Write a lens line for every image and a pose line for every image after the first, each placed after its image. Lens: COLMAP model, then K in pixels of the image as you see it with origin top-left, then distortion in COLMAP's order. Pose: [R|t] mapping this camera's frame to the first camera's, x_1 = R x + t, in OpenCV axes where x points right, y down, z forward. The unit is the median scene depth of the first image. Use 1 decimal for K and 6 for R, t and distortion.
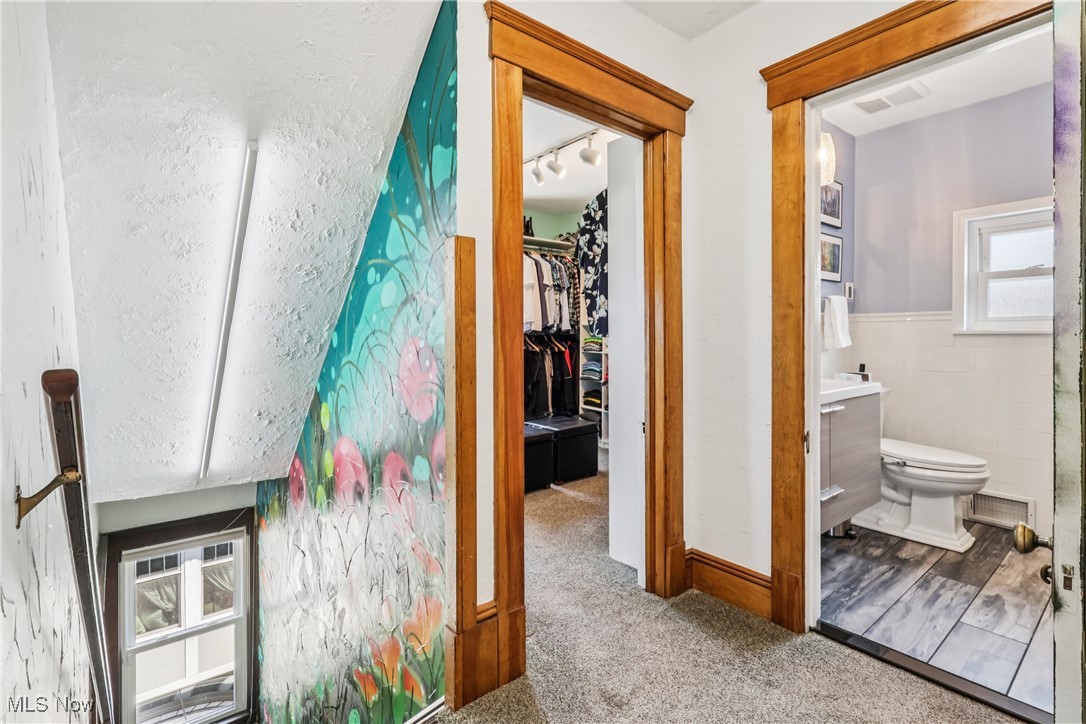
lens RADIAL K [[511.0, 0, 546.2], [0, 511.0, 343.0], [0, 0, 1]] dist [-0.000184, -0.000509]
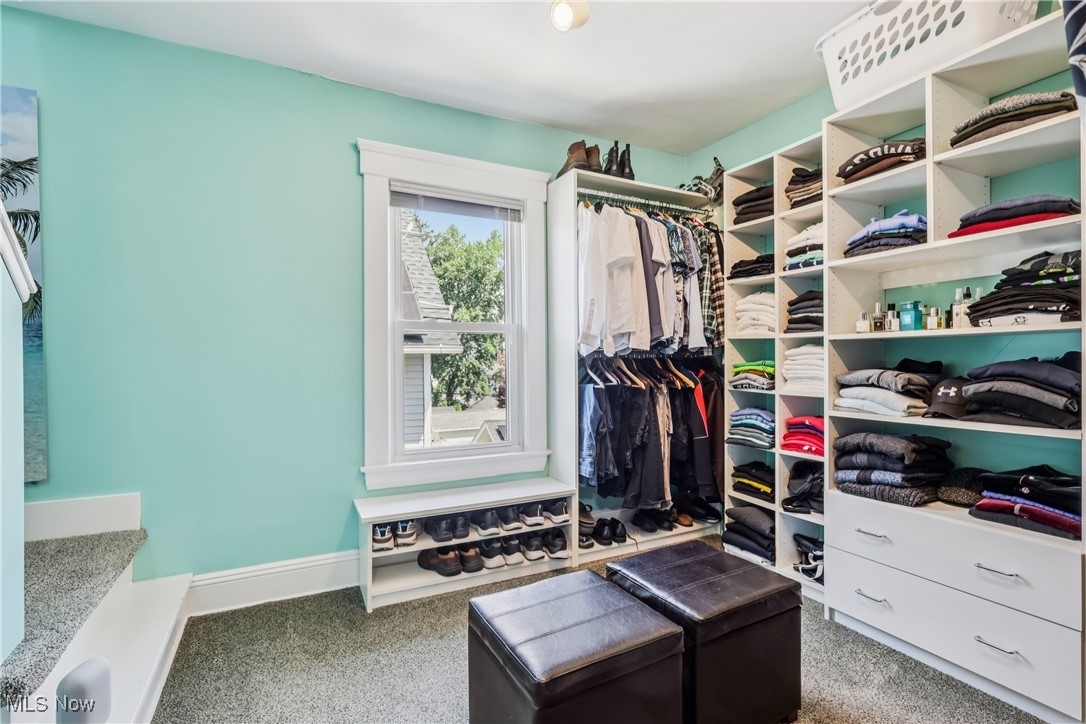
lens RADIAL K [[511.0, 0, 536.5], [0, 511.0, 350.7], [0, 0, 1]] dist [-0.000184, -0.000509]
pose [[0.972336, -0.009168, -0.233409, 0.000368], [0.000009, 0.999231, -0.039210, -0.002290], [0.233589, 0.038124, 0.971588, 0.447814]]
